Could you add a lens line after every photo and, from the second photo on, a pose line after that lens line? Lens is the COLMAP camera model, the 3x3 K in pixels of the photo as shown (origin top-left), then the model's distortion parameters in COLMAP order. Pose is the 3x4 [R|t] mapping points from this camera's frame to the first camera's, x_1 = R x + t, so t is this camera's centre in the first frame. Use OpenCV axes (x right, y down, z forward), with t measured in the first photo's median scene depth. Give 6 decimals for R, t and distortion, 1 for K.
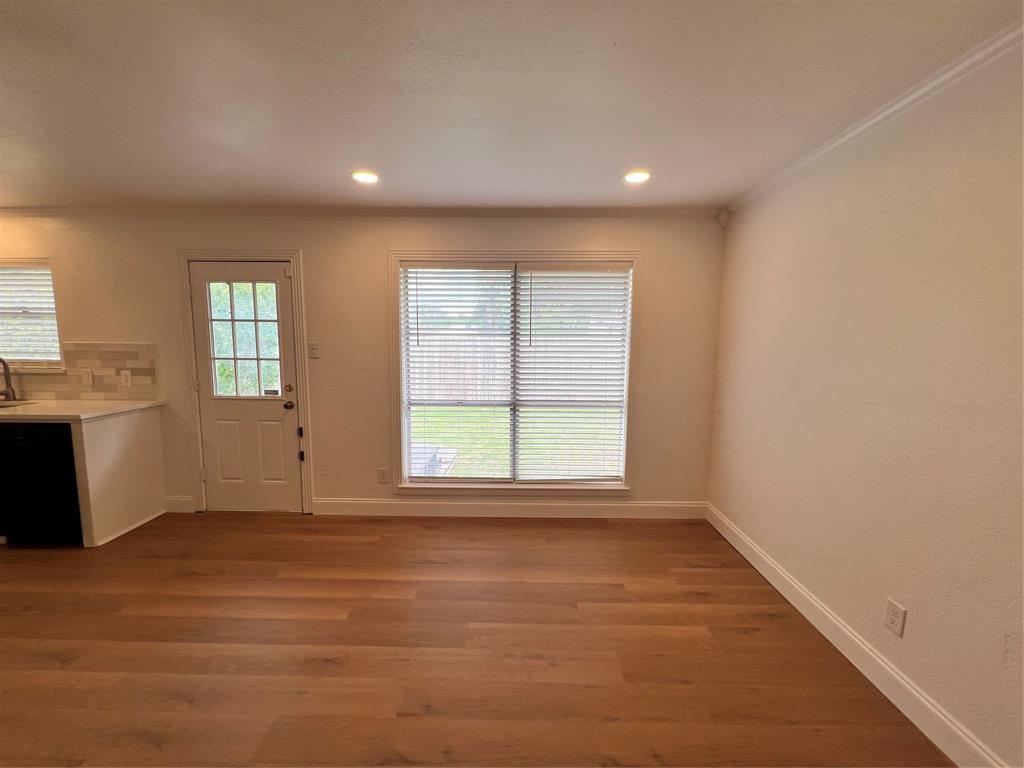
lens RADIAL K [[410.9, 0, 513.1], [0, 410.9, 386.3], [0, 0, 1]] dist [0.000064, 0.000289]
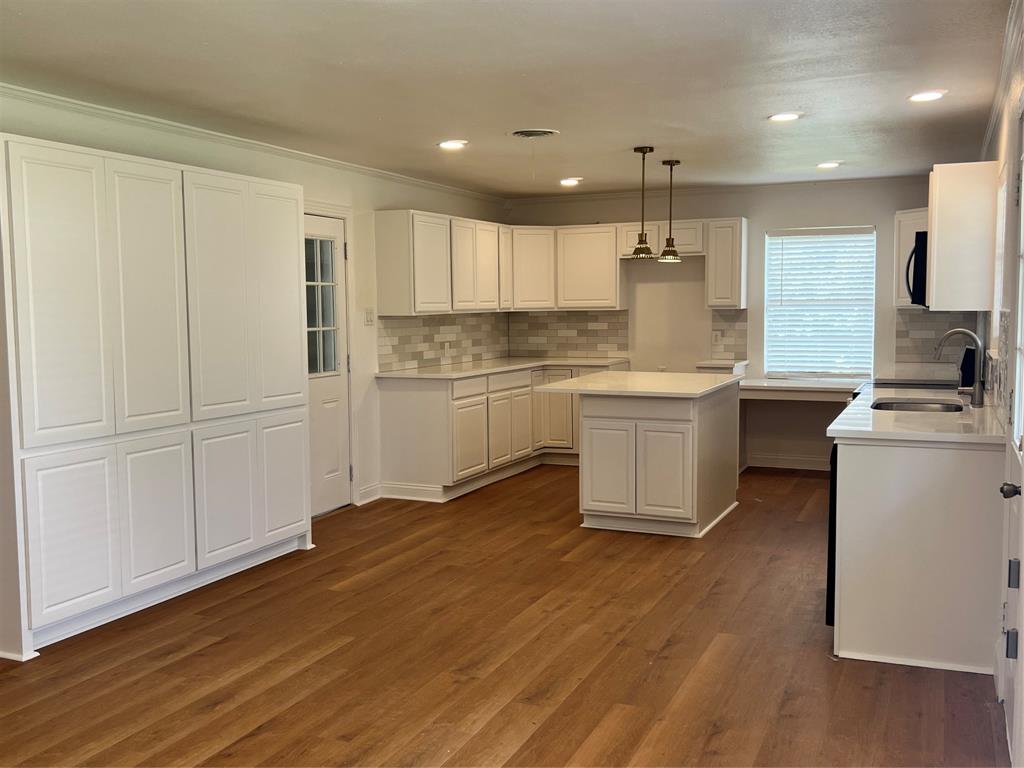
lens RADIAL K [[992.8, 0, 512.0], [0, 992.8, 384.0], [0, 0, 1]] dist [0.154639, -0.371940]
pose [[-0.384048, 0.069248, -0.920713, 0.401517], [-0.098619, 0.988403, 0.115475, -0.098816], [0.918031, 0.135148, -0.372765, 0.910487]]
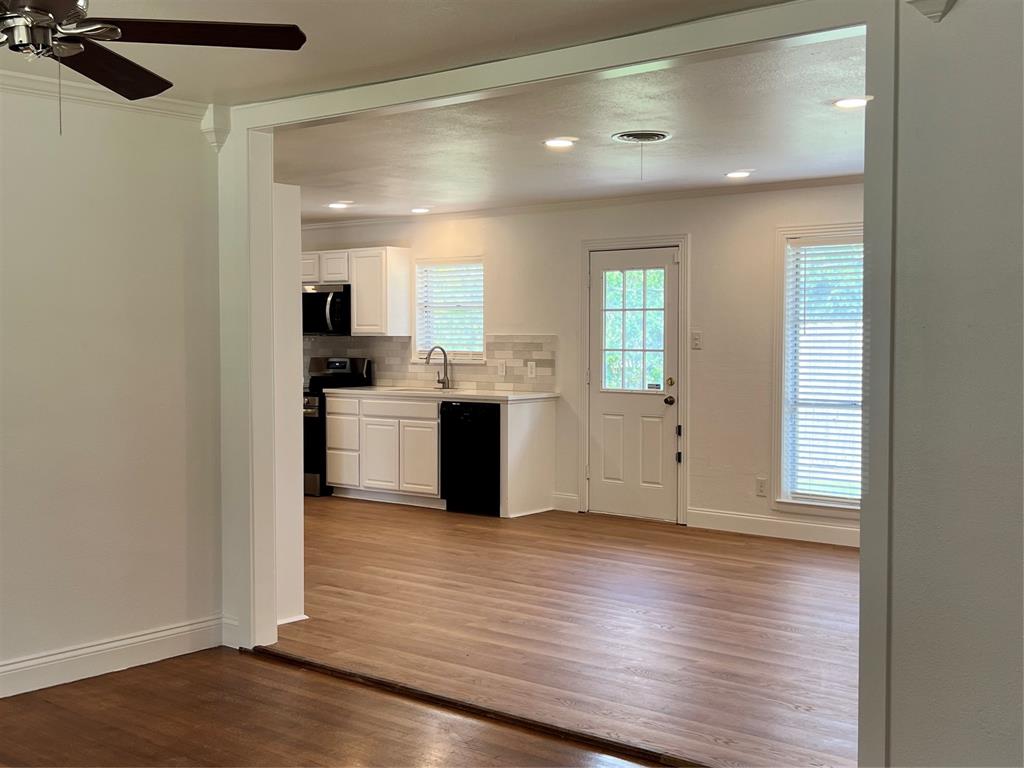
lens RADIAL K [[1227.1, 0, 512.0], [0, 1227.1, 384.0], [0, 0, 1]] dist [0.239402, -0.006643]
pose [[0.777779, 0.017669, -0.628289, 0.908881], [-0.062469, 0.996829, -0.049299, 0.167098], [0.625425, 0.077593, 0.776417, -1.358983]]
